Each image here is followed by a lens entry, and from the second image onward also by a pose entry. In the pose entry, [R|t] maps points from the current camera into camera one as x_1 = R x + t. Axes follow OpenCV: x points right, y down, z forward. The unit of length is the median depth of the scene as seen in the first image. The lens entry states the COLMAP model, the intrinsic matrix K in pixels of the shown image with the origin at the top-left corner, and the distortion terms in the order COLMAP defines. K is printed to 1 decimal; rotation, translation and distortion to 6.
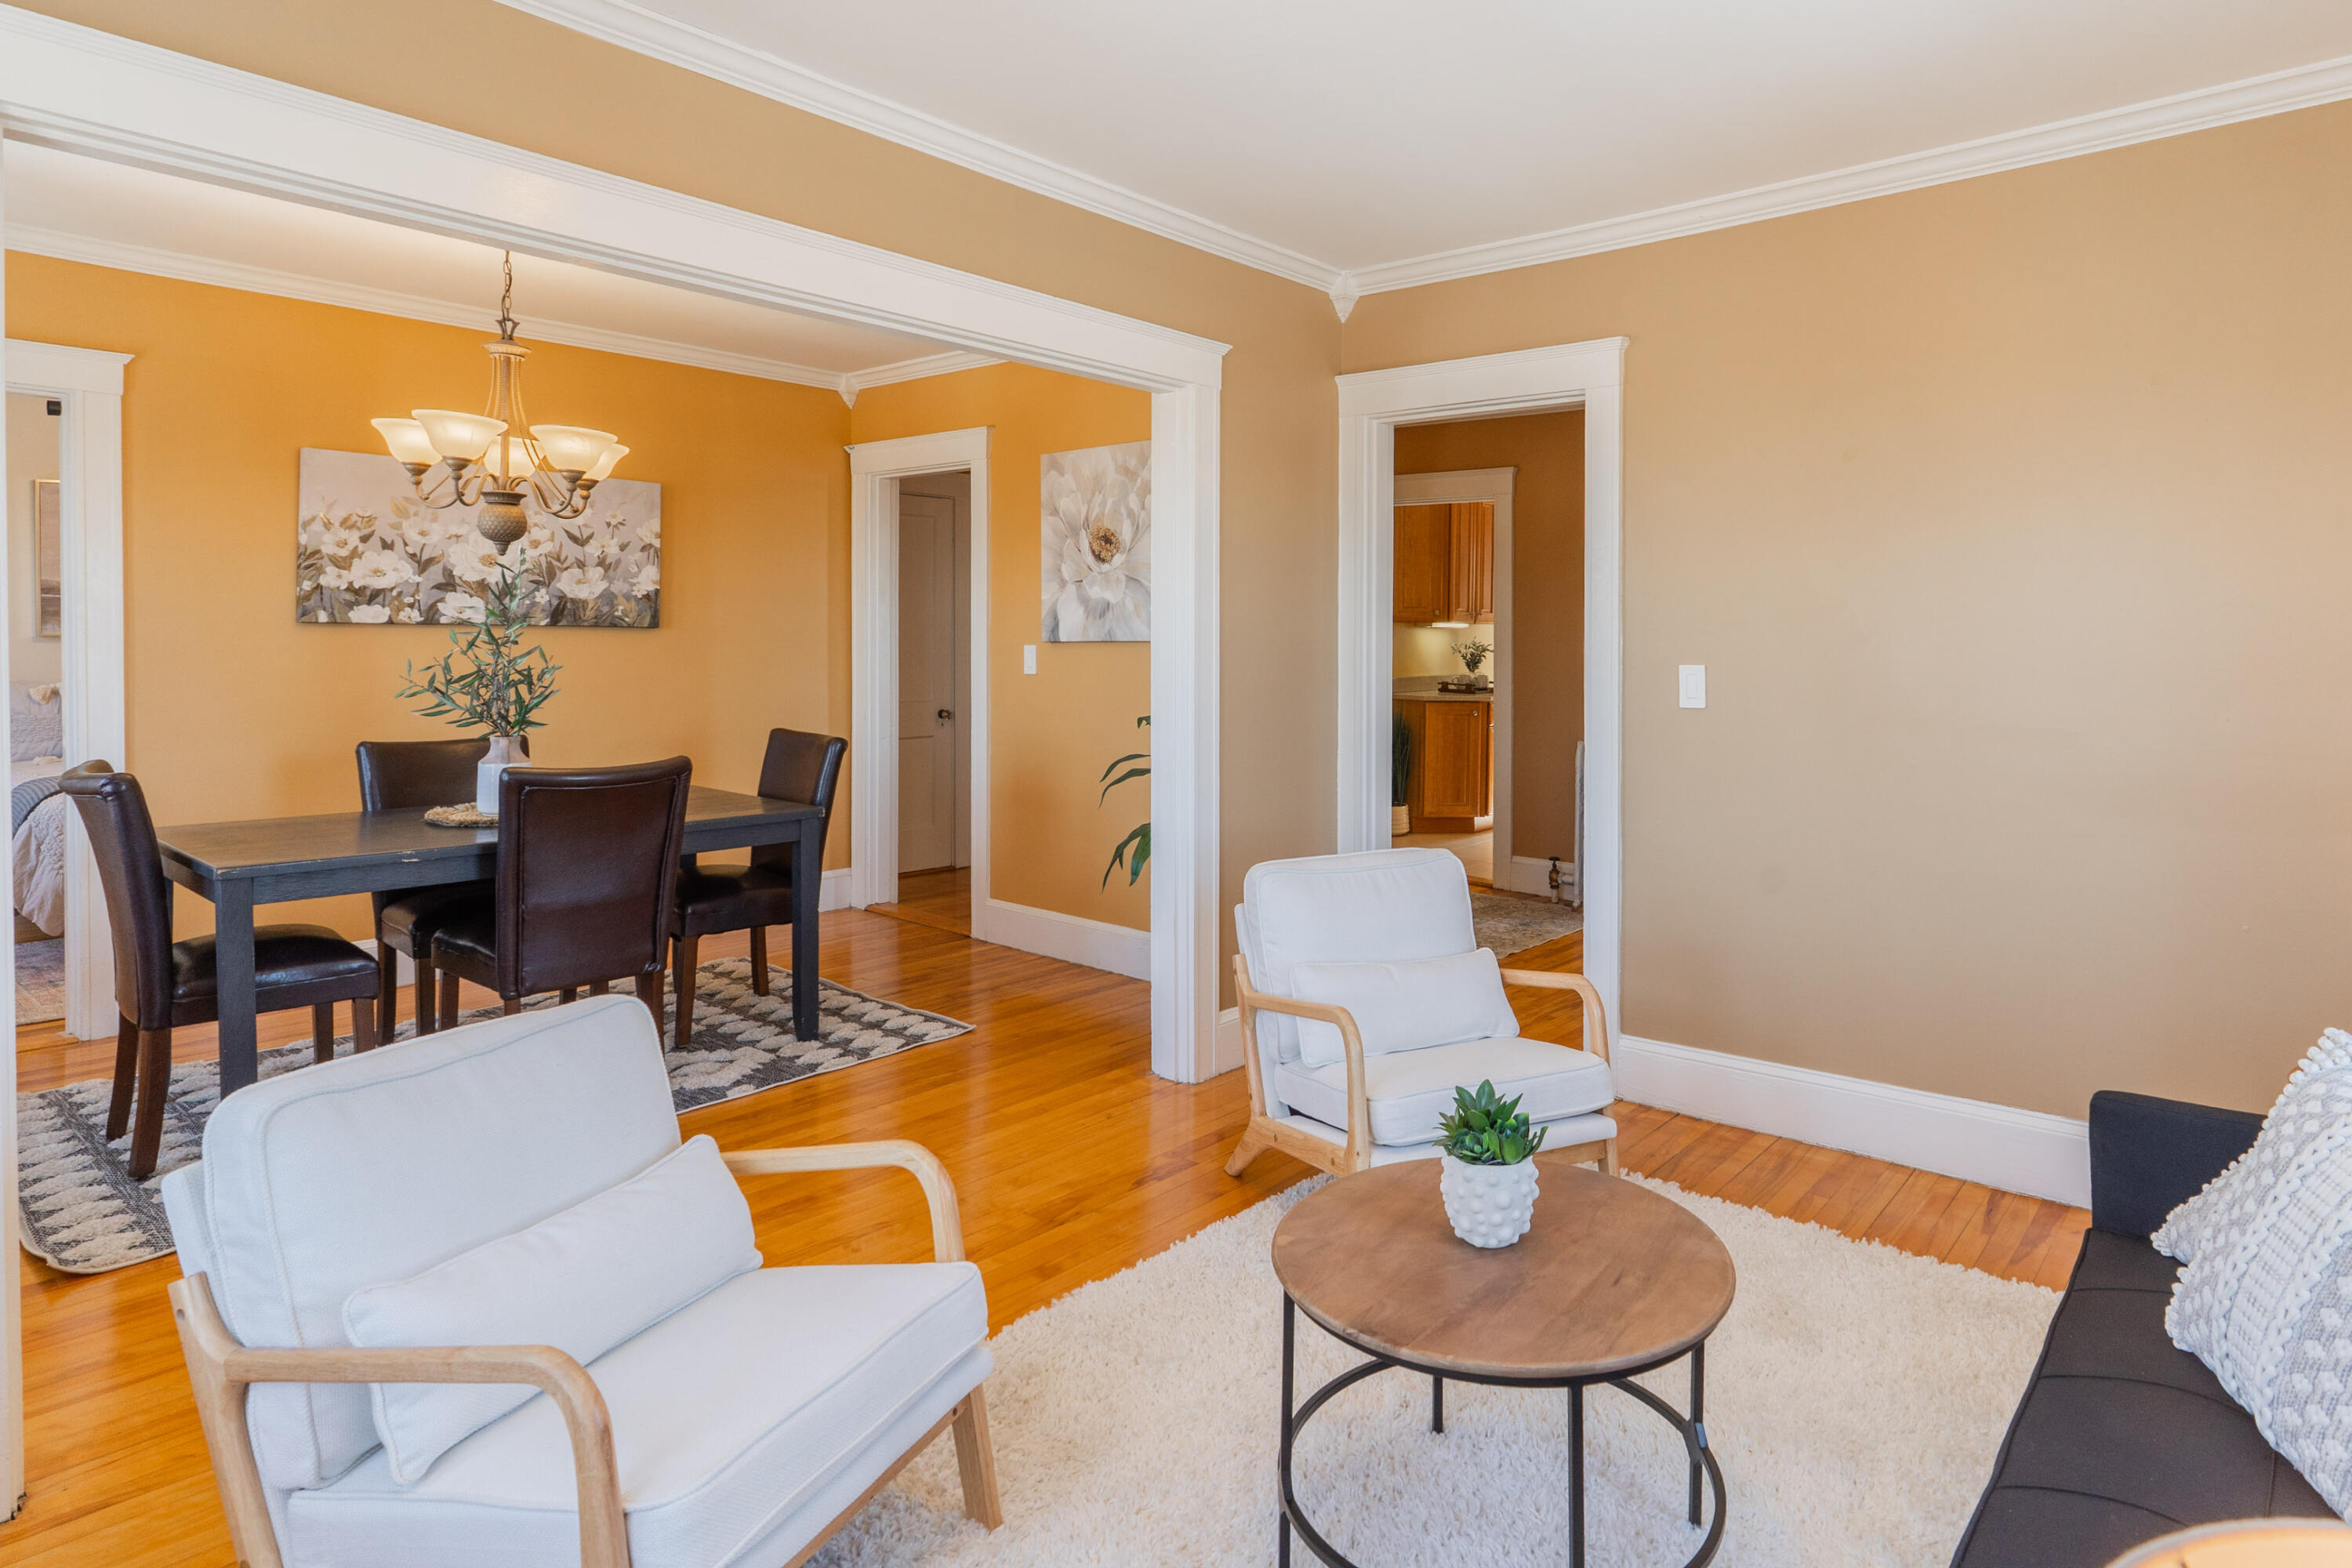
lens RADIAL K [[1239.7, 0, 1182.5], [0, 1239.7, 671.5], [0, 0, 1]] dist [0.005396, -0.008031]
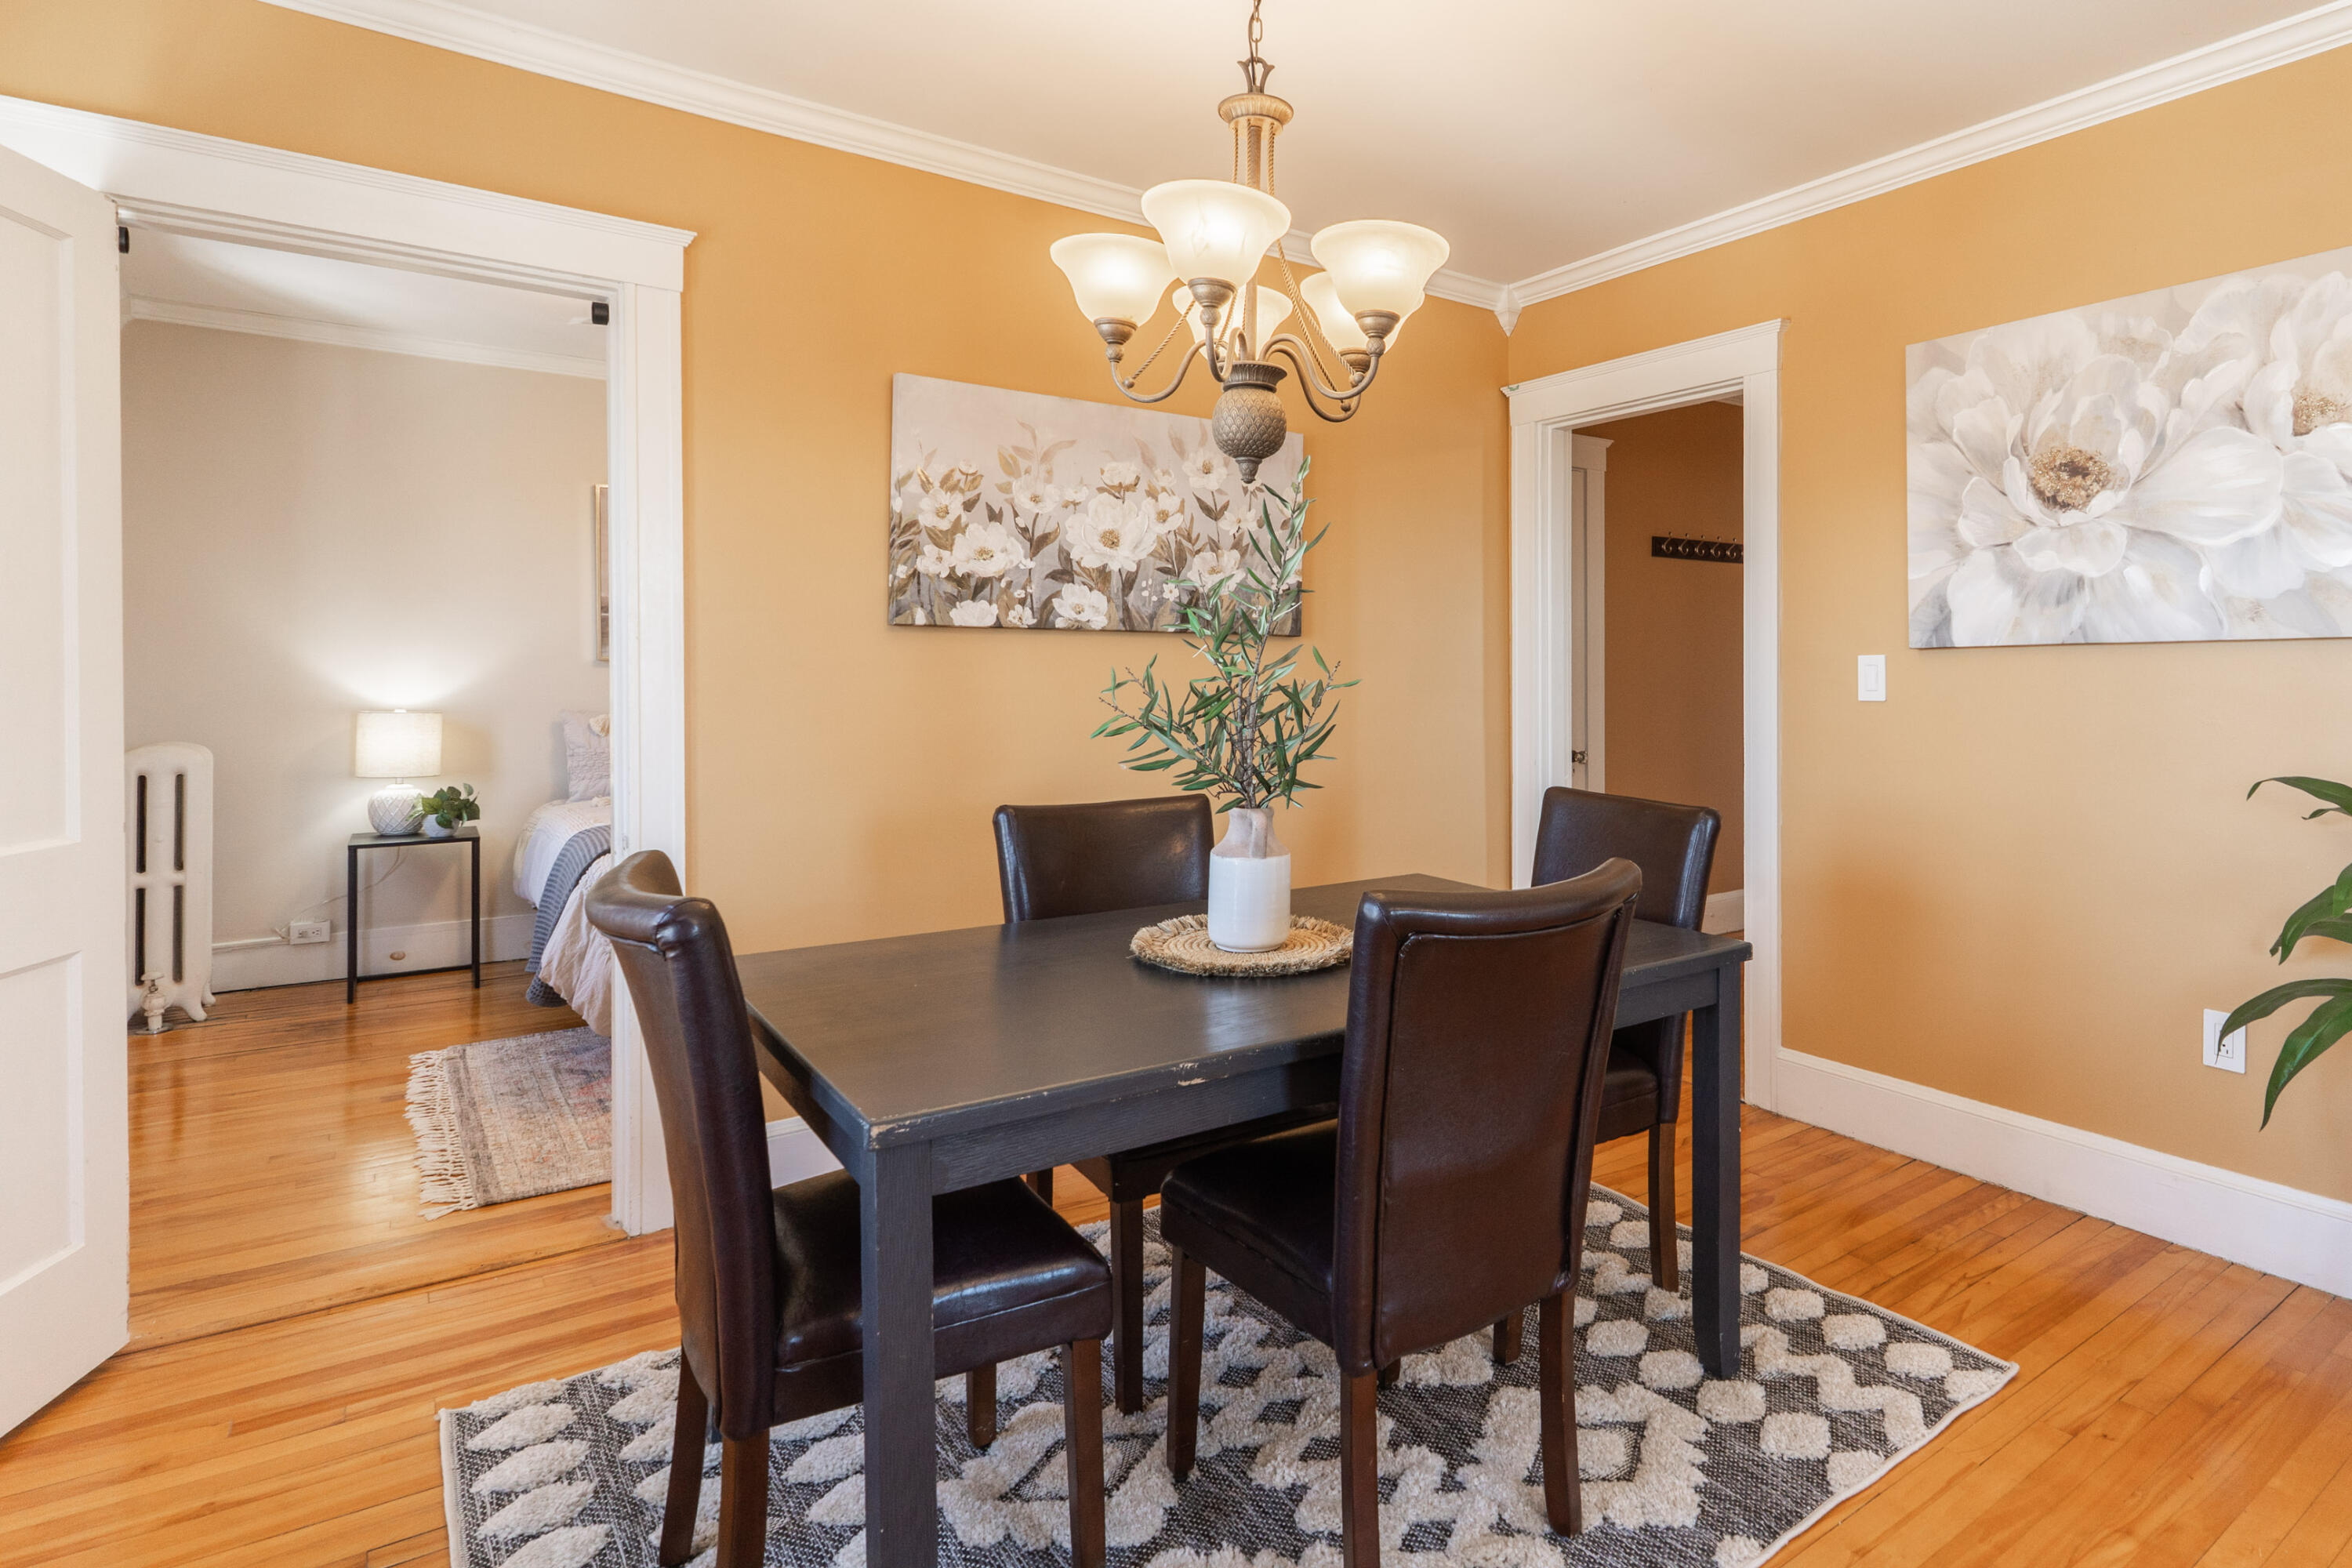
lens RADIAL K [[1197.7, 0, 1170.7], [0, 1197.7, 702.9], [0, 0, 1]] dist [0.001389, 0.000520]
pose [[0.951562, -0.000462, -0.307456, -0.338987], [-0.000228, 0.999998, -0.002209, 0.005375], [0.307456, 0.002173, 0.951560, 0.388474]]
